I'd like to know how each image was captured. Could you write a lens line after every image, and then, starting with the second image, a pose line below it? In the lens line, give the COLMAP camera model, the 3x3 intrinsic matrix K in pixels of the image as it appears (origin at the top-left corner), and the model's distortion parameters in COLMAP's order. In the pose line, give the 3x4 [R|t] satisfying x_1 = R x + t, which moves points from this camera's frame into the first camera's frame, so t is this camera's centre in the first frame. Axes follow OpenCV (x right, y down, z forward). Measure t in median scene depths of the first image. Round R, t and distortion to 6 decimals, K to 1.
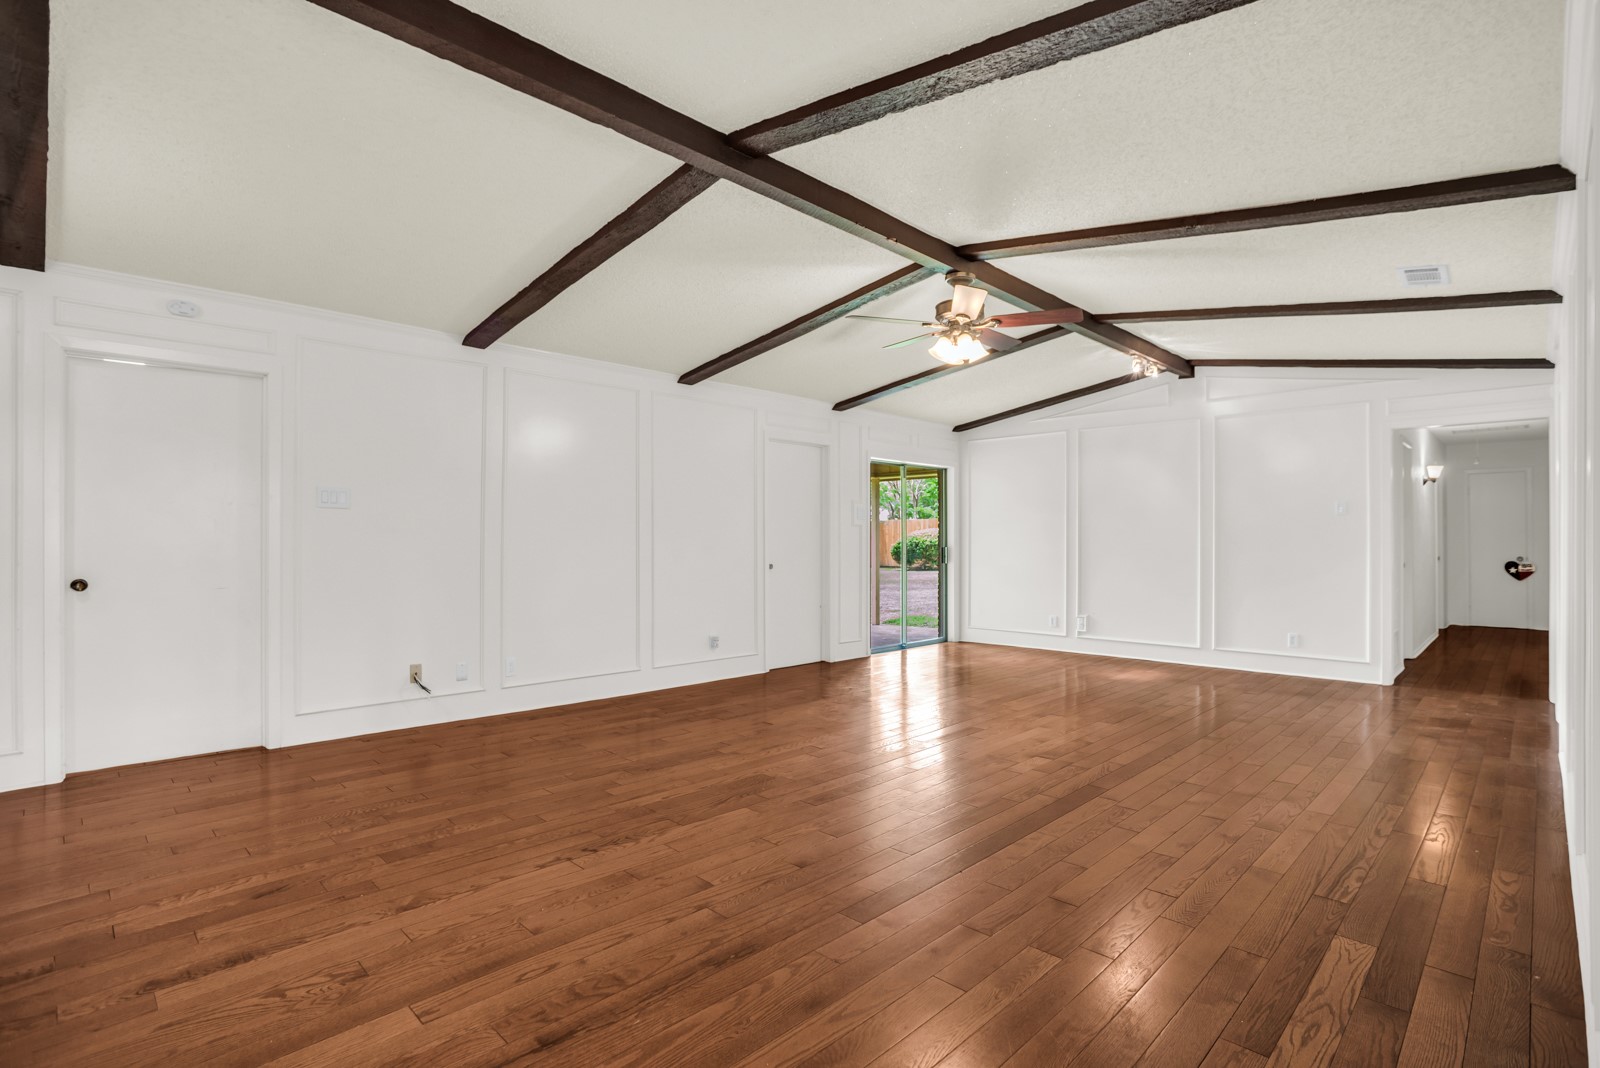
lens RADIAL K [[755.0, 0, 807.1], [0, 755.0, 542.5], [0, 0, 1]] dist [-0.035434, 0.003780]
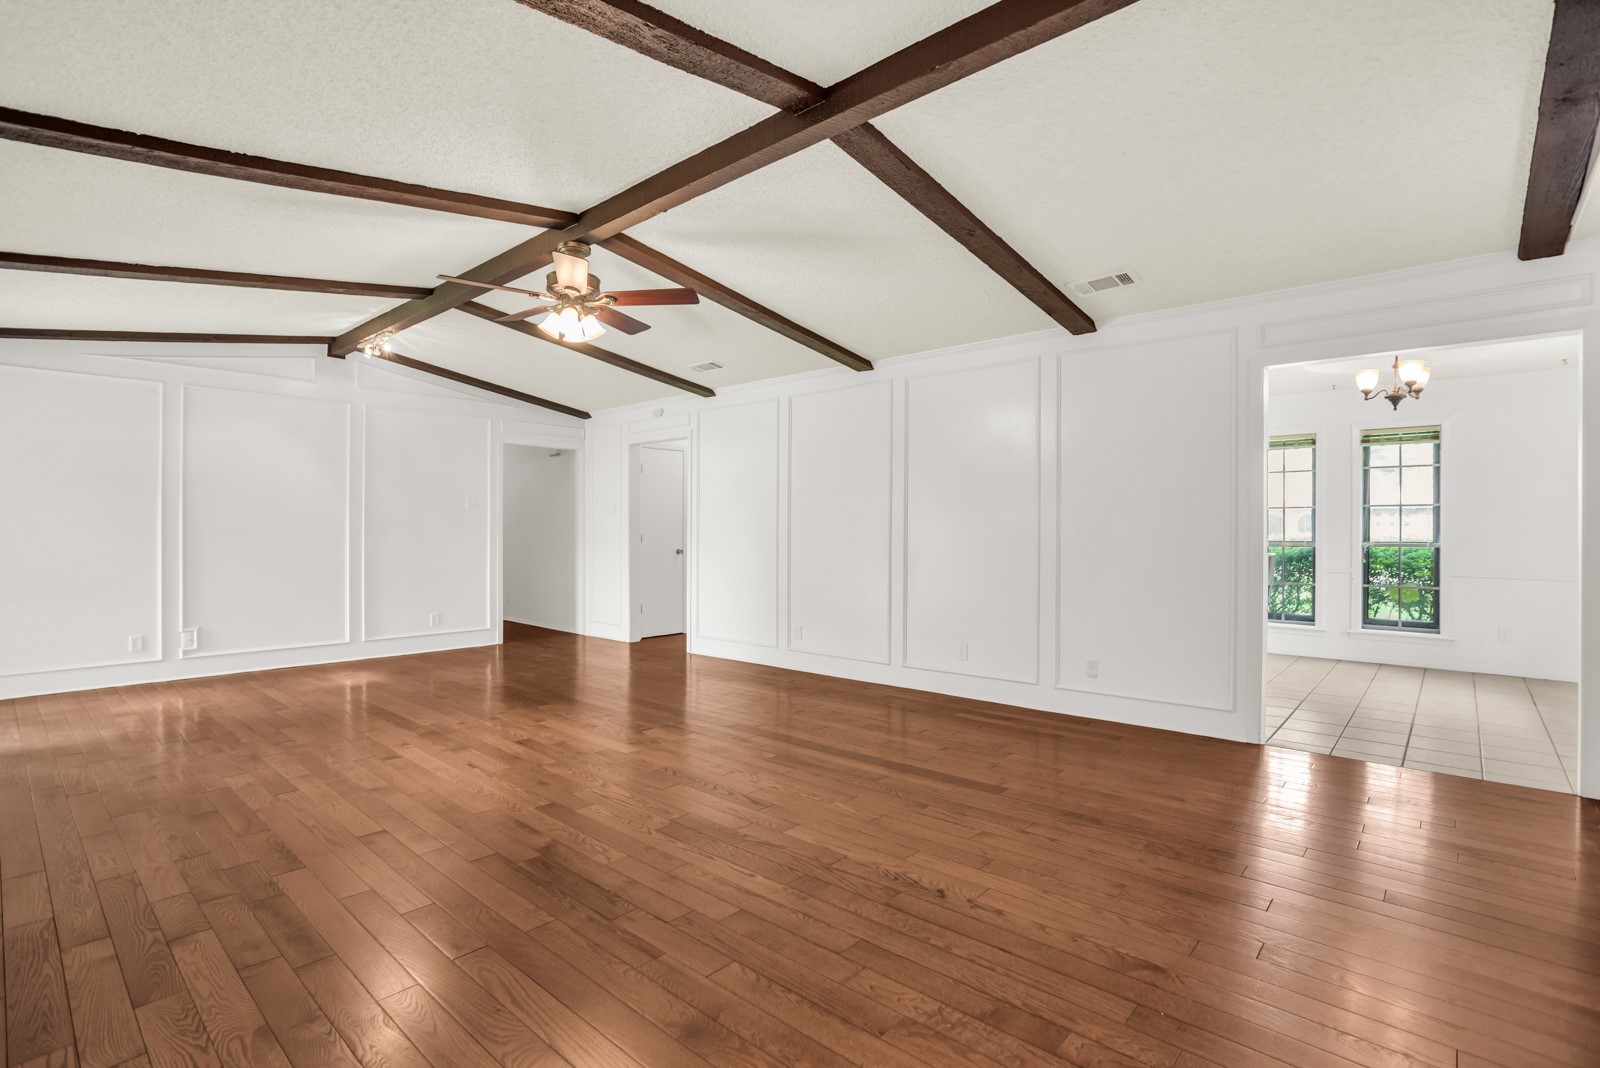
lens RADIAL K [[755.0, 0, 799.6], [0, 755.0, 526.7], [0, 0, 1]] dist [-0.035434, 0.003780]
pose [[-0.043885, 0.008092, 0.999004, -1.108391], [-0.001094, 0.999966, -0.008148, 0.001422], [-0.999036, -0.001450, -0.043874, 1.169263]]
